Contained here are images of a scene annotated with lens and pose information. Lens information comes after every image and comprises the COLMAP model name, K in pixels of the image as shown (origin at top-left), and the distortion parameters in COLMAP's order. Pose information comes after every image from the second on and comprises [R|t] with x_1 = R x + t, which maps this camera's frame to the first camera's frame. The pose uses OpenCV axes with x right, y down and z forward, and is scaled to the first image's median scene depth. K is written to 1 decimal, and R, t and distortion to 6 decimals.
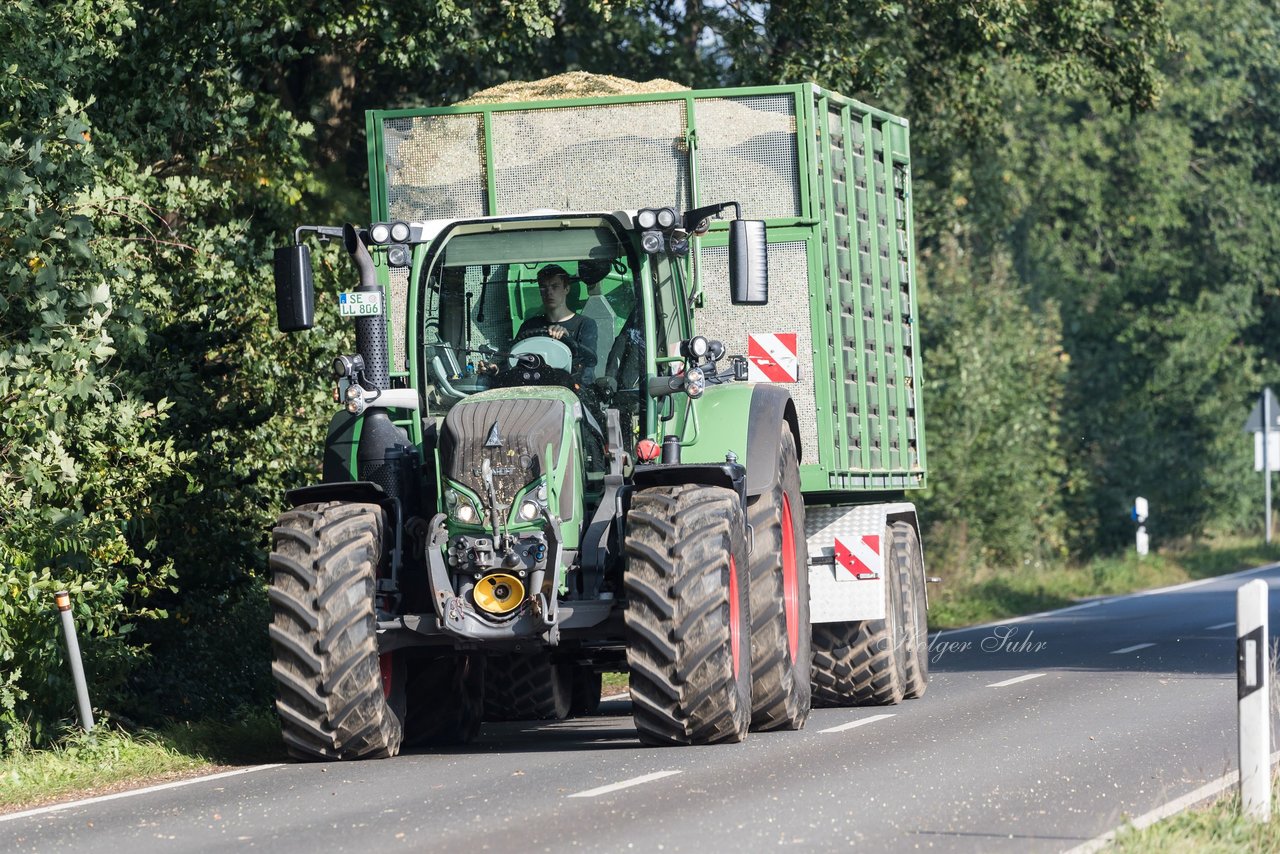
lens RADIAL K [[4886.5, 0, 640.0], [0, 4886.5, 427.0], [0, 0, 1]] dist [-0.154813, -1.680565]
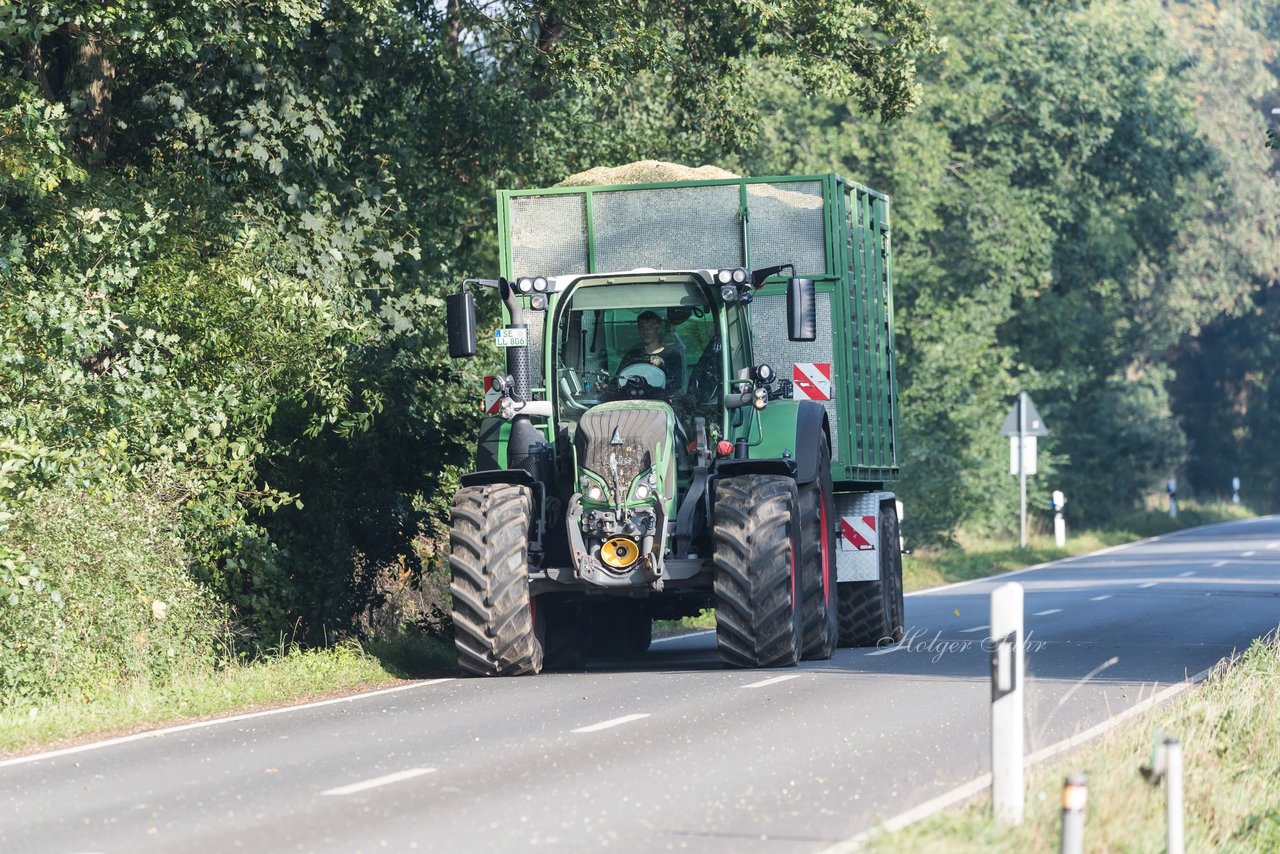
lens RADIAL K [[4886.5, 0, 640.0], [0, 4886.5, 427.0], [0, 0, 1]] dist [-0.154813, -1.680565]
pose [[0.998716, 0.010222, 0.049608, -0.088947], [-0.010234, 0.999948, -0.000010, -0.000900], [-0.049605, -0.000497, 0.998769, -0.348869]]
